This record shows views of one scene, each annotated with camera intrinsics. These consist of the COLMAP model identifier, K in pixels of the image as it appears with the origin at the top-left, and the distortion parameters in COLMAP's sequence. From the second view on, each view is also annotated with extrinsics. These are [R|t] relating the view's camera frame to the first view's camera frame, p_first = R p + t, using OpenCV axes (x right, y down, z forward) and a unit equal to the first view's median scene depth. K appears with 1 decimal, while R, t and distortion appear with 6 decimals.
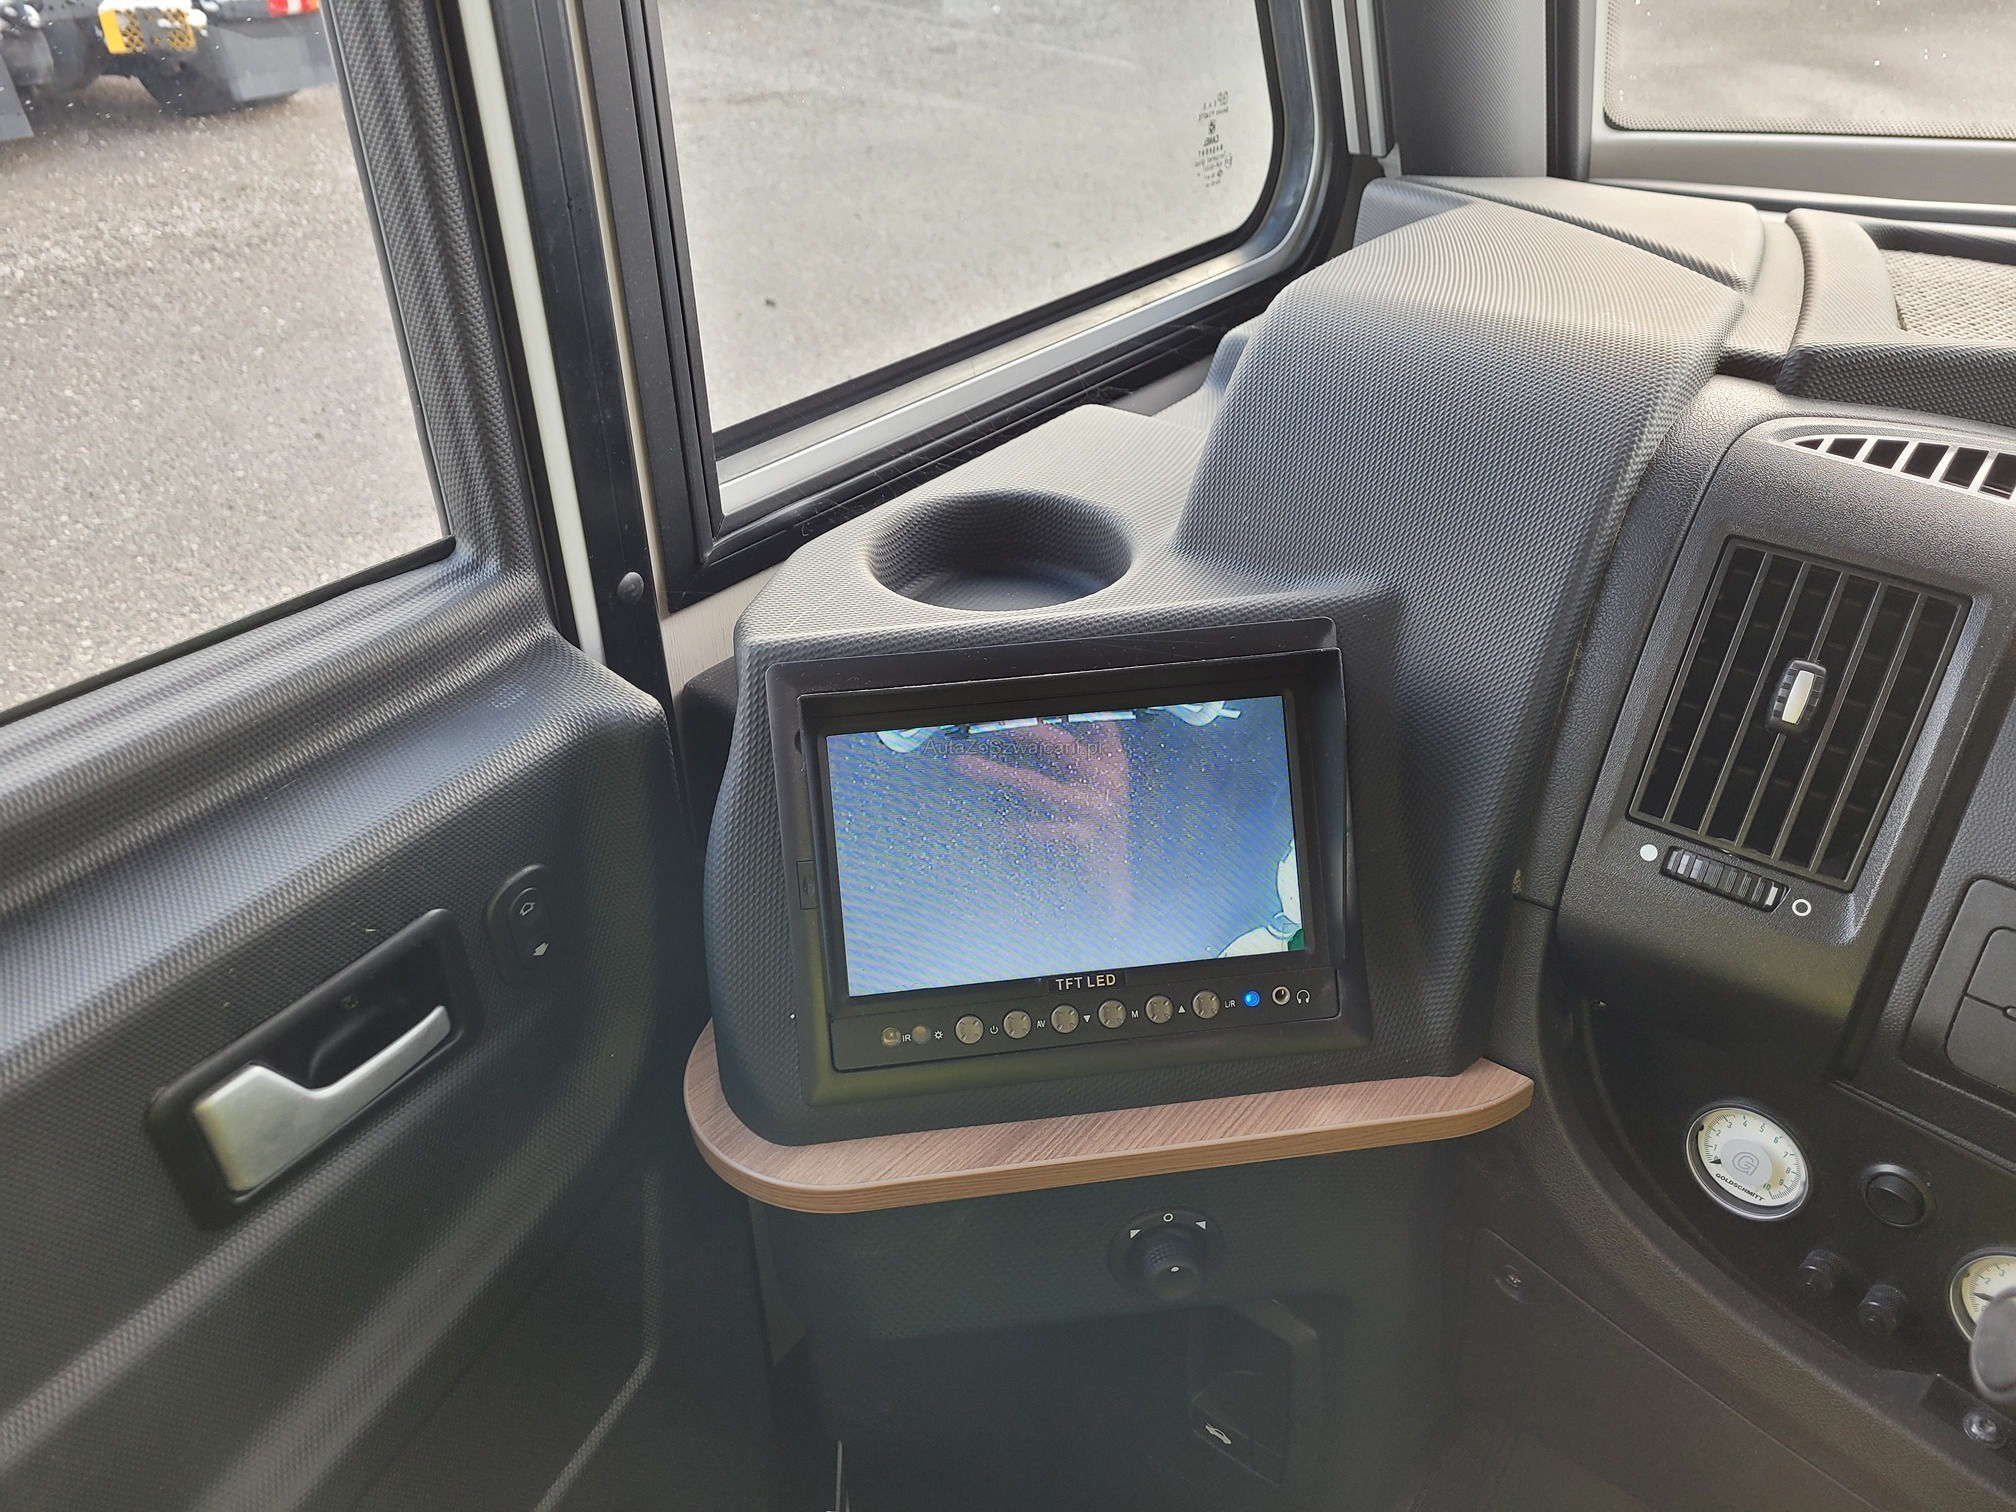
lens RADIAL K [[1523.0, 0, 1023.2], [0, 1523.0, 755.8], [0, 0, 1]] dist [0.034186, -0.032268]
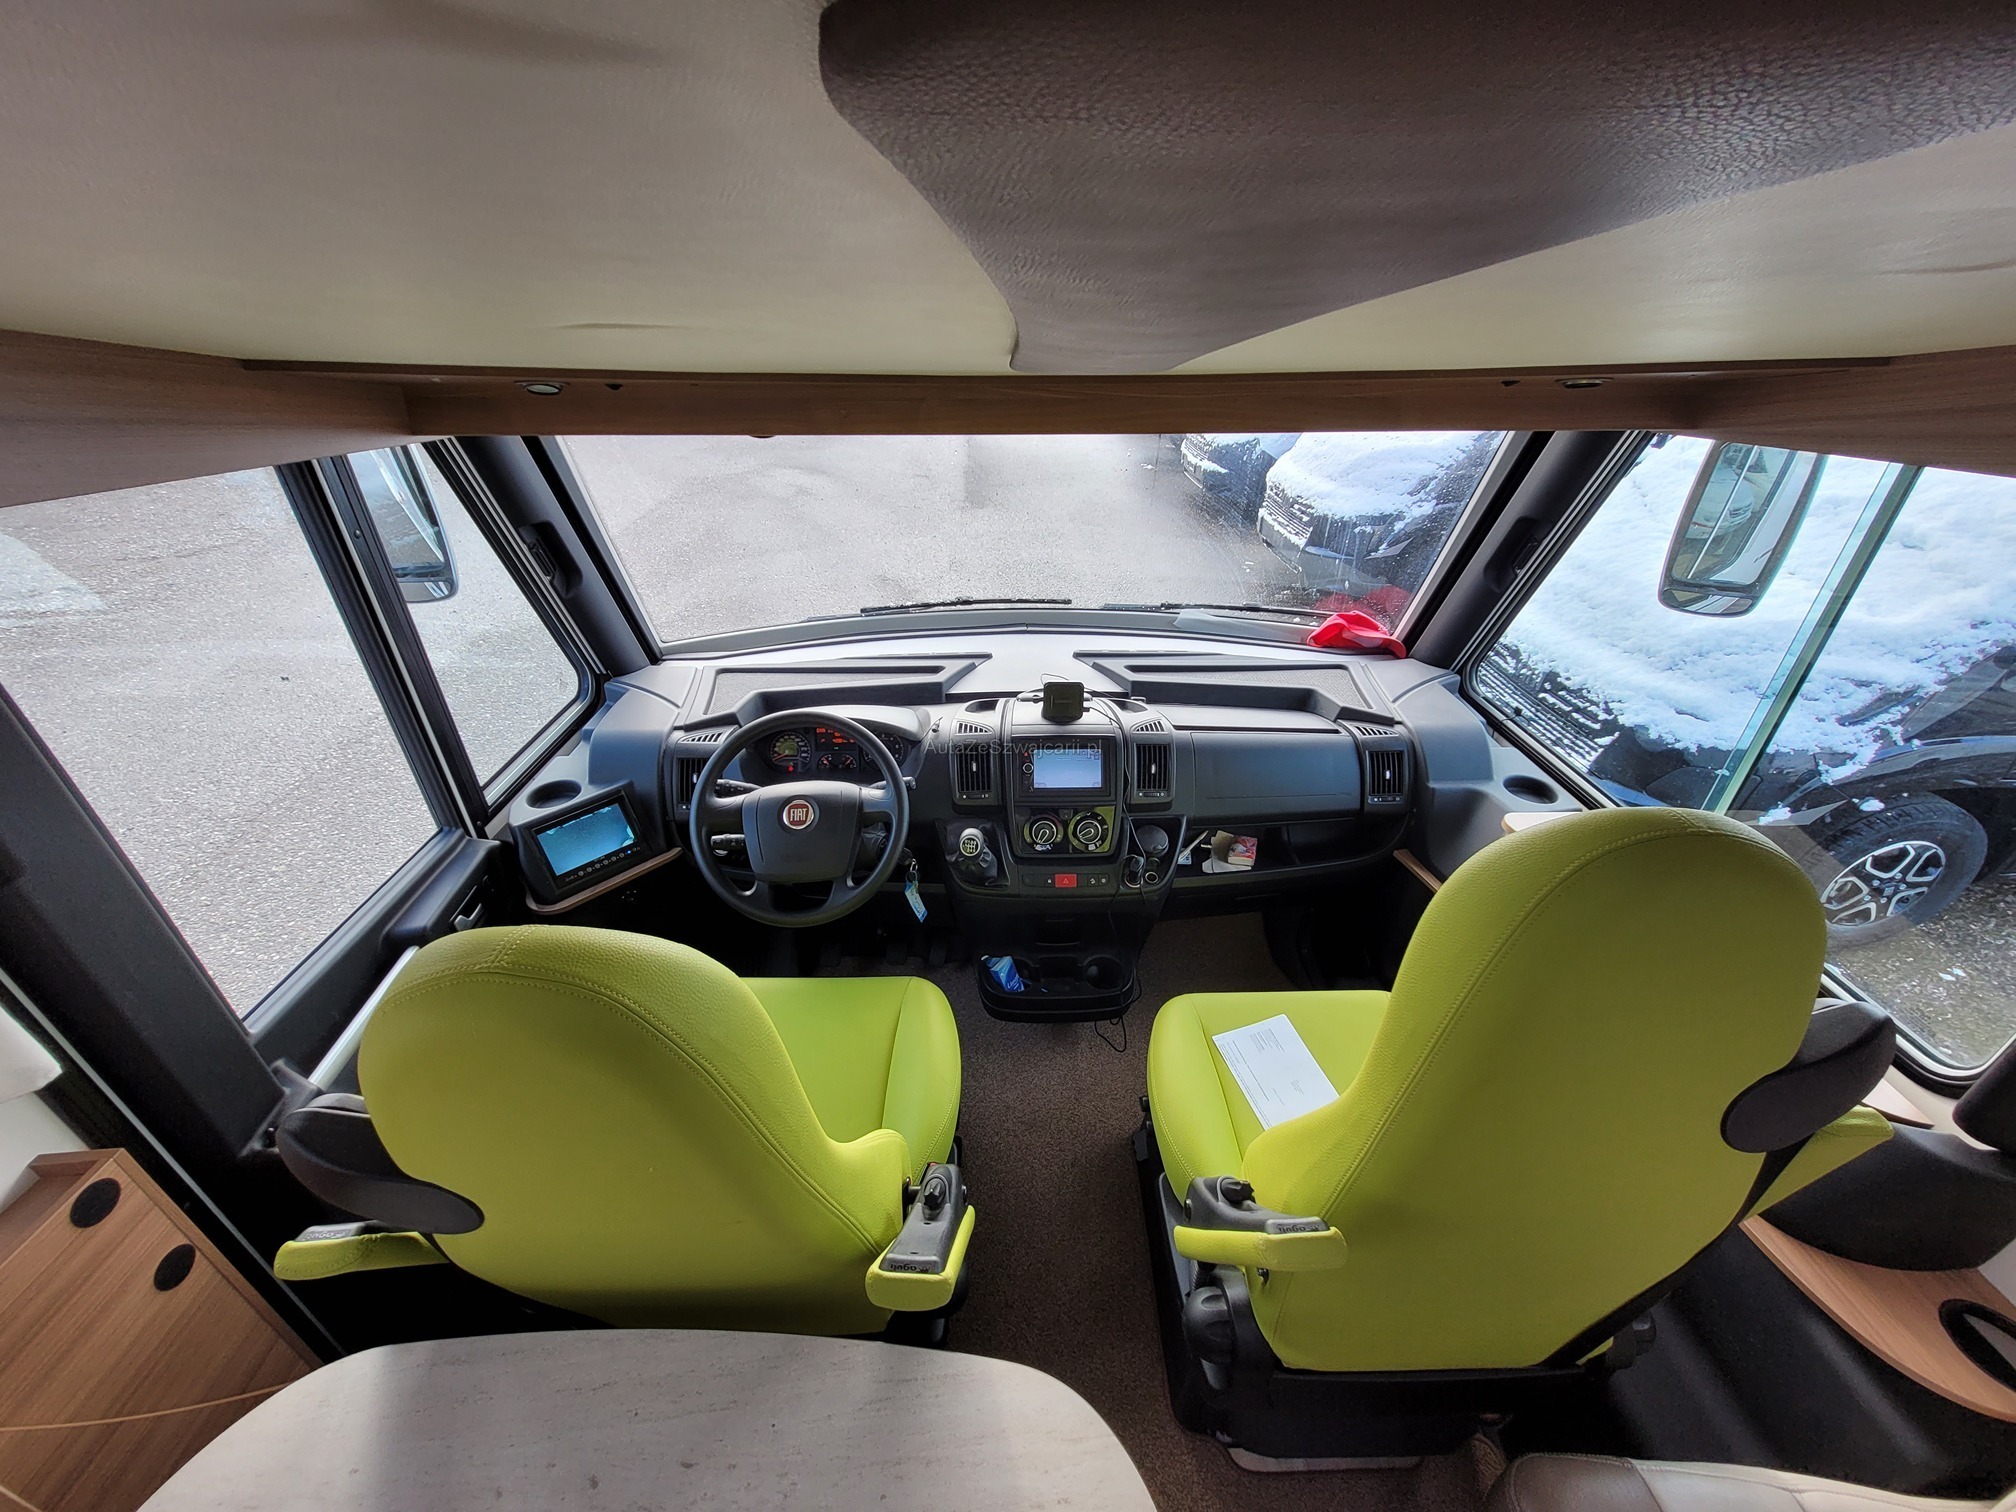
lens RADIAL K [[785.9, 0, 1018.6], [0, 785.9, 753.6], [0, 0, 1]] dist [0.000487, 0.000055]
pose [[0.780643, -0.301047, 0.547692, -0.226862], [0.320103, 0.945264, 0.063325, 0.084007], [-0.536778, 0.125884, 0.834280, -2.373725]]
